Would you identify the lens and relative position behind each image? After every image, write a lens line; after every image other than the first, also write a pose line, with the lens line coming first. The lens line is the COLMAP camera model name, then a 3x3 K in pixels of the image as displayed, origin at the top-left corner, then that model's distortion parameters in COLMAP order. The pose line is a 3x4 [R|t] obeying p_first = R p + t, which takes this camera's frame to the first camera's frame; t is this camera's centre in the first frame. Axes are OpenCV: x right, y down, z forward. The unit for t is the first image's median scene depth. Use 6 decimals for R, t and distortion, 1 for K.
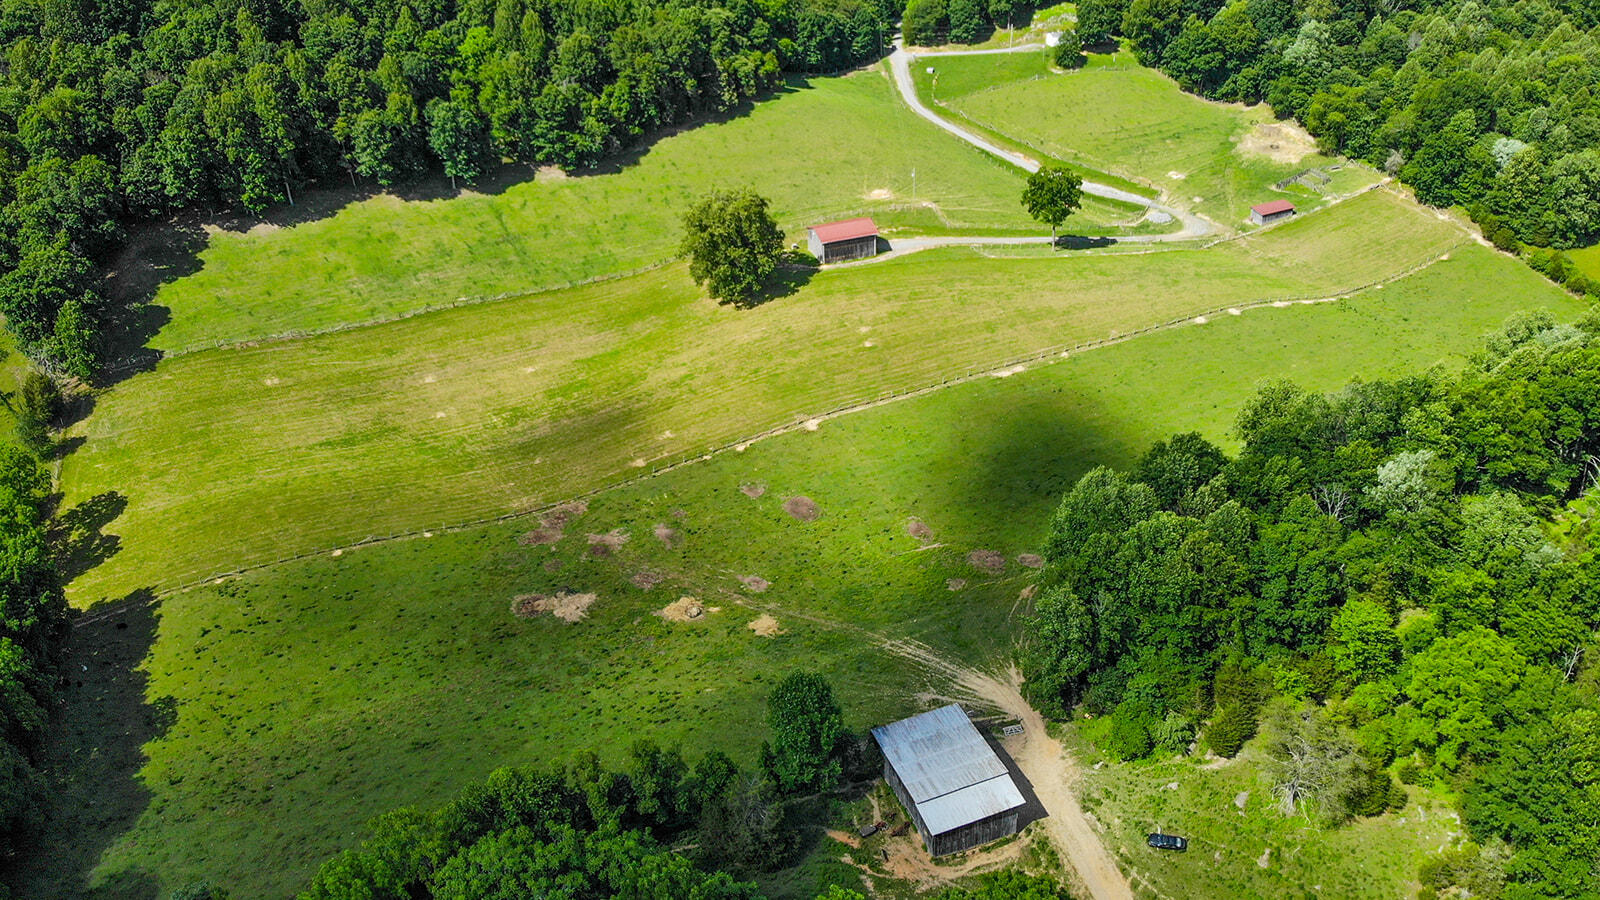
lens RADIAL K [[1200.9, 0, 802.5], [0, 1200.9, 448.8], [0, 0, 1]] dist [0.007200, -0.049858]
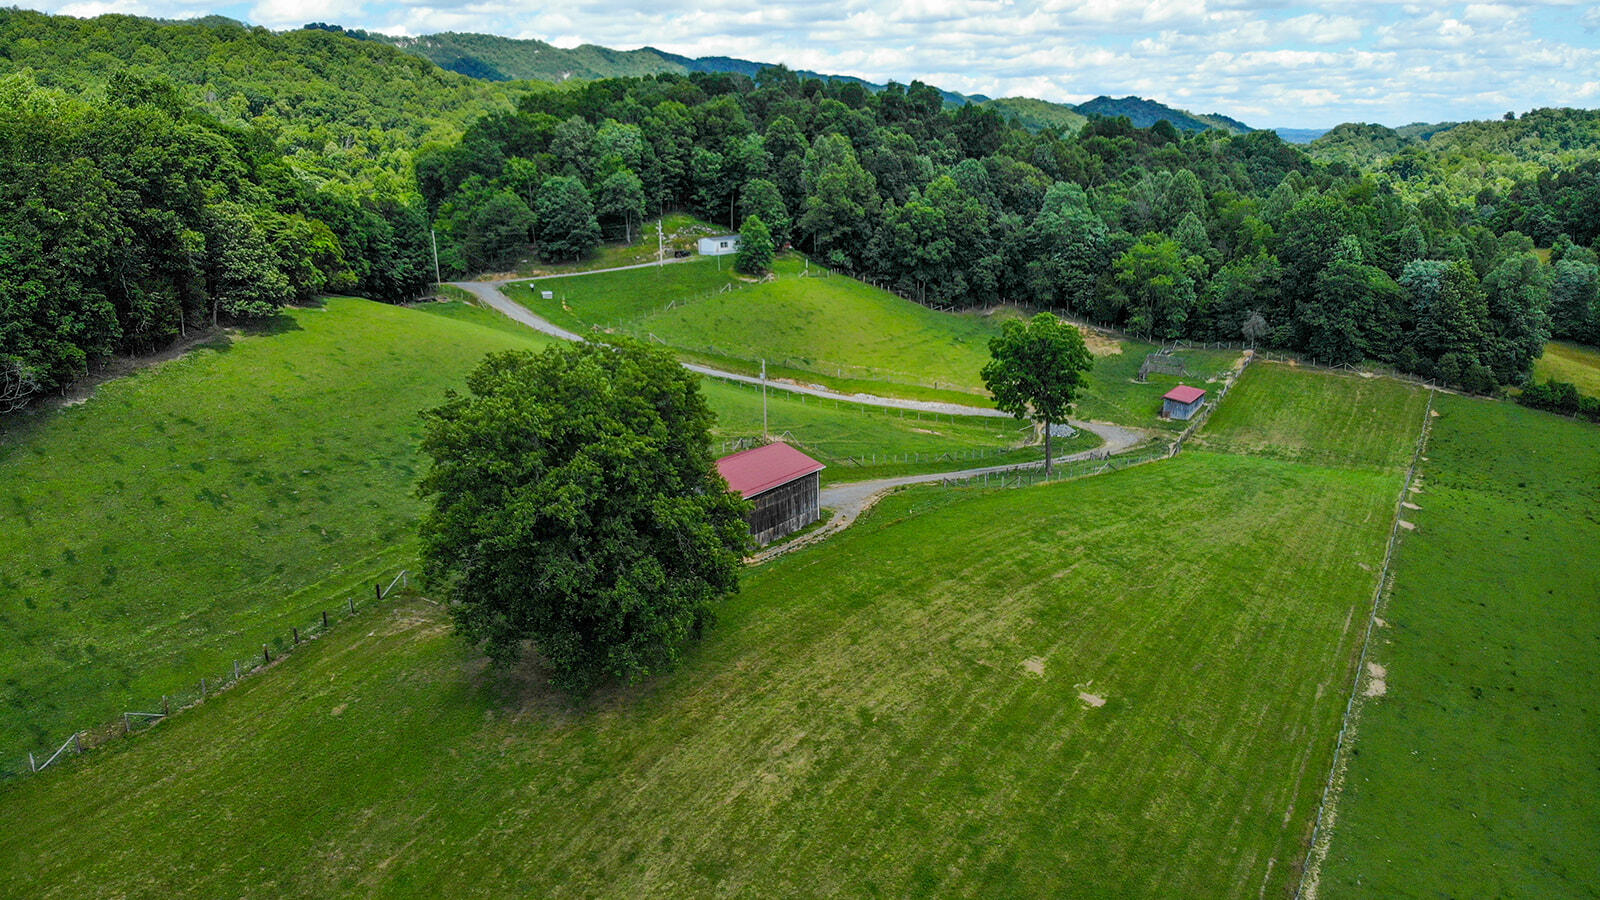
lens RADIAL K [[1200.9, 0, 798.2], [0, 1200.9, 447.9], [0, 0, 1]] dist [0.007200, -0.049858]
pose [[0.826106, -0.120669, 0.550444, -0.173522], [0.297954, 0.922628, -0.244910, -0.083416], [-0.478302, 0.366329, 0.798142, 0.650637]]
